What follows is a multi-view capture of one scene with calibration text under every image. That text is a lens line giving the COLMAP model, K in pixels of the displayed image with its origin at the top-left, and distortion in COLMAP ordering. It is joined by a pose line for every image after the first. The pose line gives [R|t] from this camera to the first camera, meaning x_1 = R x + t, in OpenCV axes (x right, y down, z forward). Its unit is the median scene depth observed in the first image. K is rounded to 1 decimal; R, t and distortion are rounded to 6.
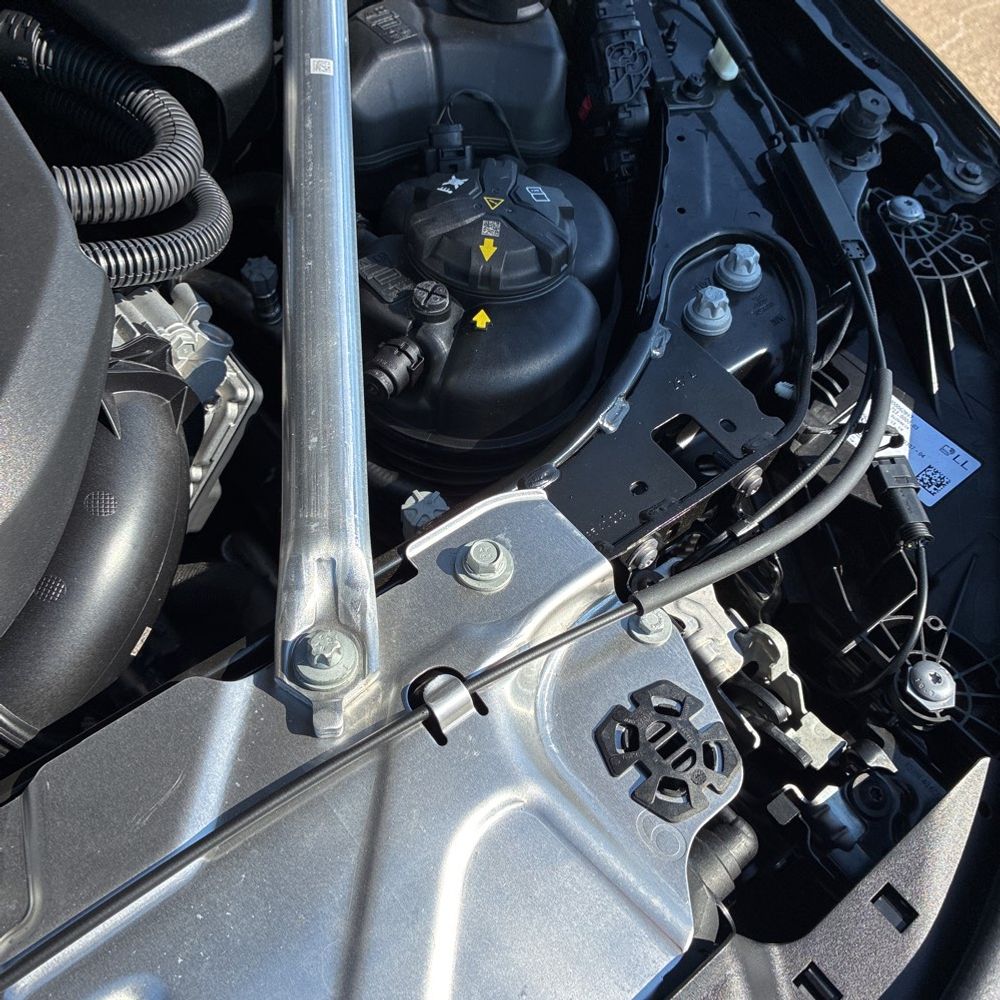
lens RADIAL K [[1084.7, 0, 500.0], [0, 1084.7, 500.0], [0, 0, 1]] dist [-0.063757, 0.196352]
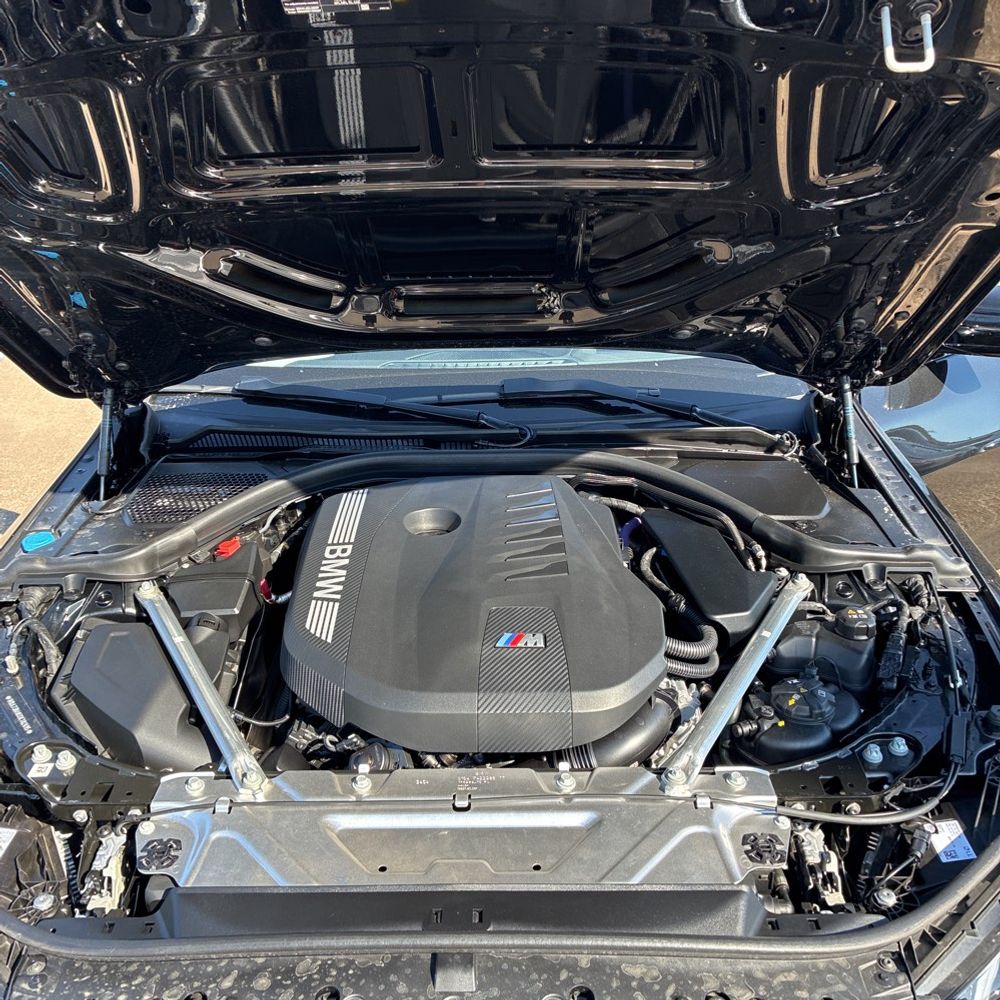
lens RADIAL K [[1084.7, 0, 500.0], [0, 1084.7, 500.0], [0, 0, 1]] dist [-0.063757, 0.196352]
pose [[0.777866, 0.174914, -0.603597, 1.068626], [-0.447803, 0.828149, -0.337106, 0.667165], [0.440904, 0.532516, 0.722516, -1.783001]]
